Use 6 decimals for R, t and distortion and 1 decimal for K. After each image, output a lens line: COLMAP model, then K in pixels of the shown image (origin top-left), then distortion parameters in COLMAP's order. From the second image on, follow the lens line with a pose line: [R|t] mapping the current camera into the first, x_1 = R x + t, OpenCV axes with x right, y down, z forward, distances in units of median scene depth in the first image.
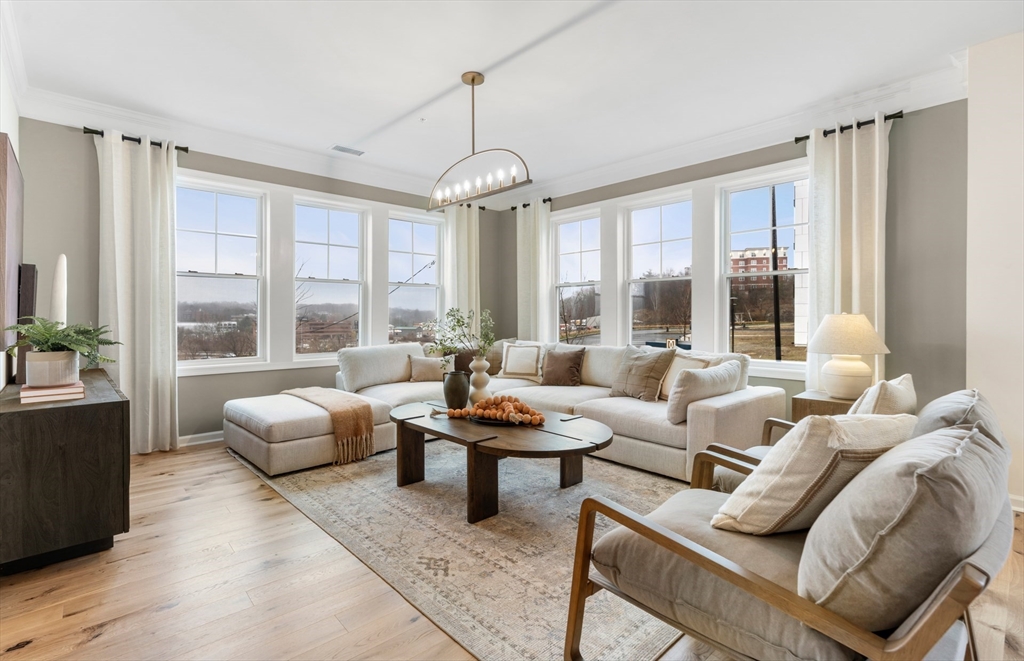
lens RADIAL K [[470.3, 0, 504.2], [0, 470.3, 317.8], [0, 0, 1]] dist [-0.004487, -0.000033]
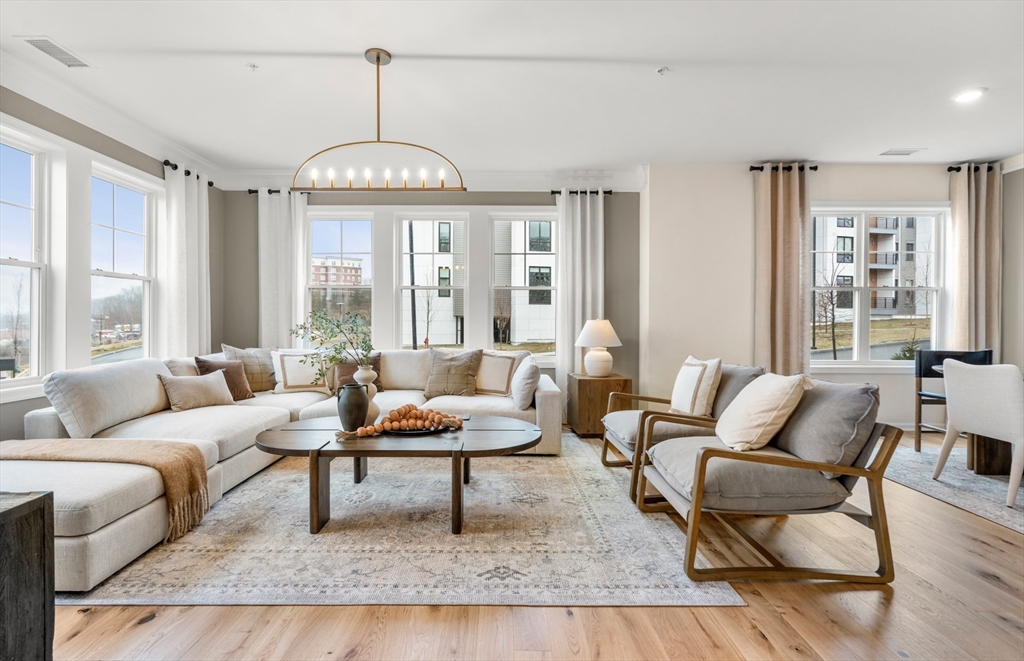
lens RADIAL K [[469.4, 0, 494.4], [0, 469.4, 324.4], [0, 0, 1]] dist [-0.005998, 0.000102]
pose [[0.679569, -0.003259, 0.733605, -0.542928], [-0.000498, 0.999988, 0.004903, -0.001219], [-0.733612, -0.003698, 0.679559, 0.213504]]
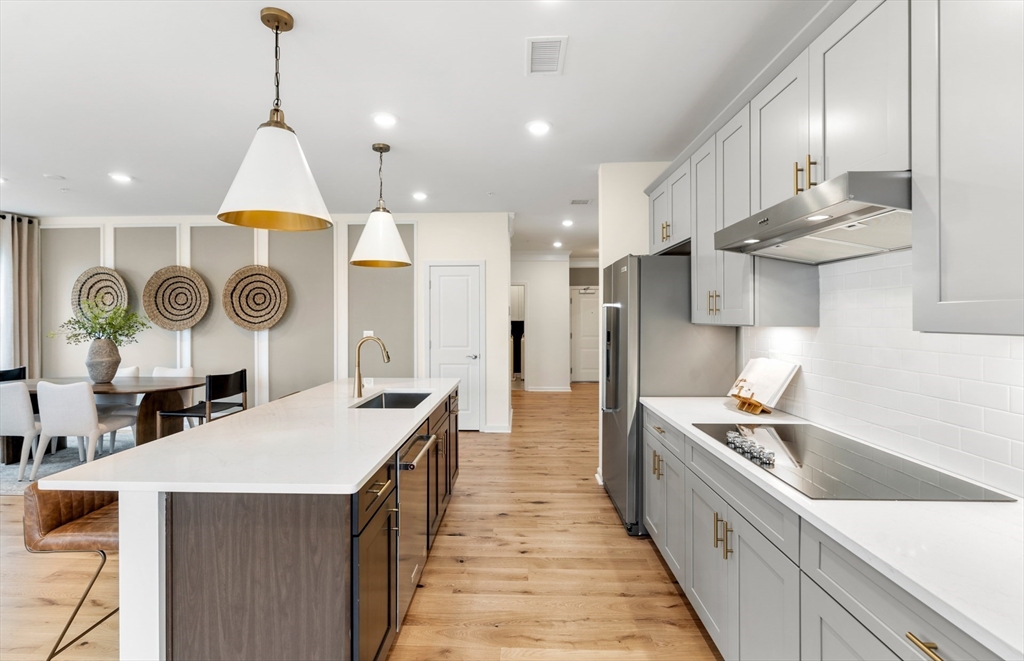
lens RADIAL K [[470.3, 0, 504.2], [0, 470.3, 317.8], [0, 0, 1]] dist [-0.004487, -0.000033]
pose [[-0.712222, 0.004096, 0.701943, -1.037505], [0.007477, 0.999971, 0.001752, -0.083759], [-0.701915, 0.006496, -0.712231, 0.083105]]
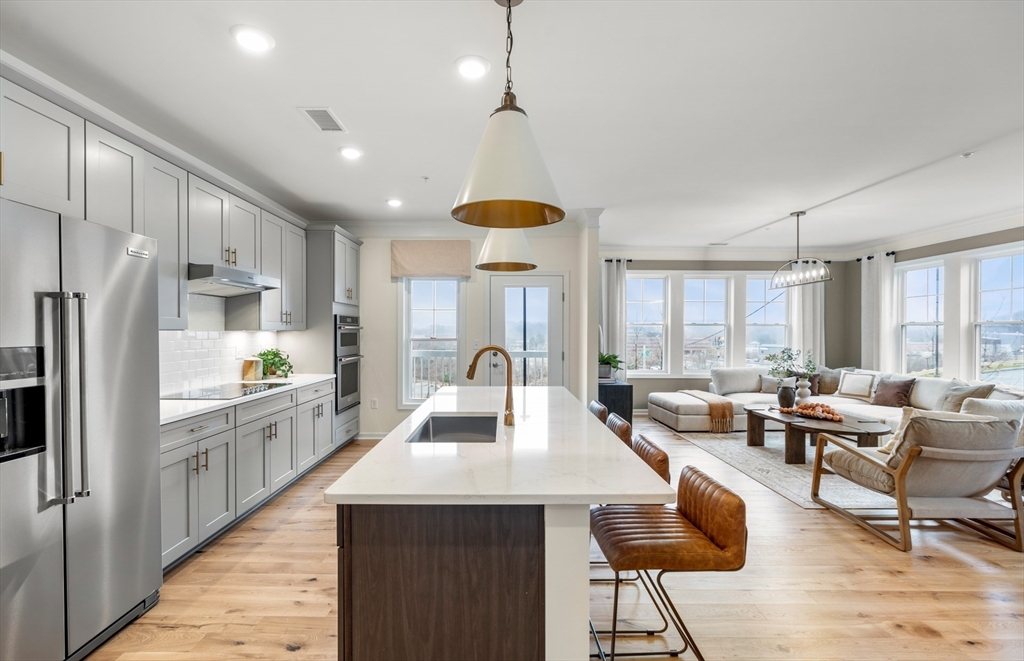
lens RADIAL K [[456.9, 0, 512.0], [0, 456.9, 330.5], [0, 0, 1]] dist [0.000434, 0.000353]
pose [[0.746712, 0.003202, -0.665140, 0.248391], [-0.007458, 0.999966, -0.003559, -0.072110], [0.665106, 0.007618, 0.746710, -0.866269]]
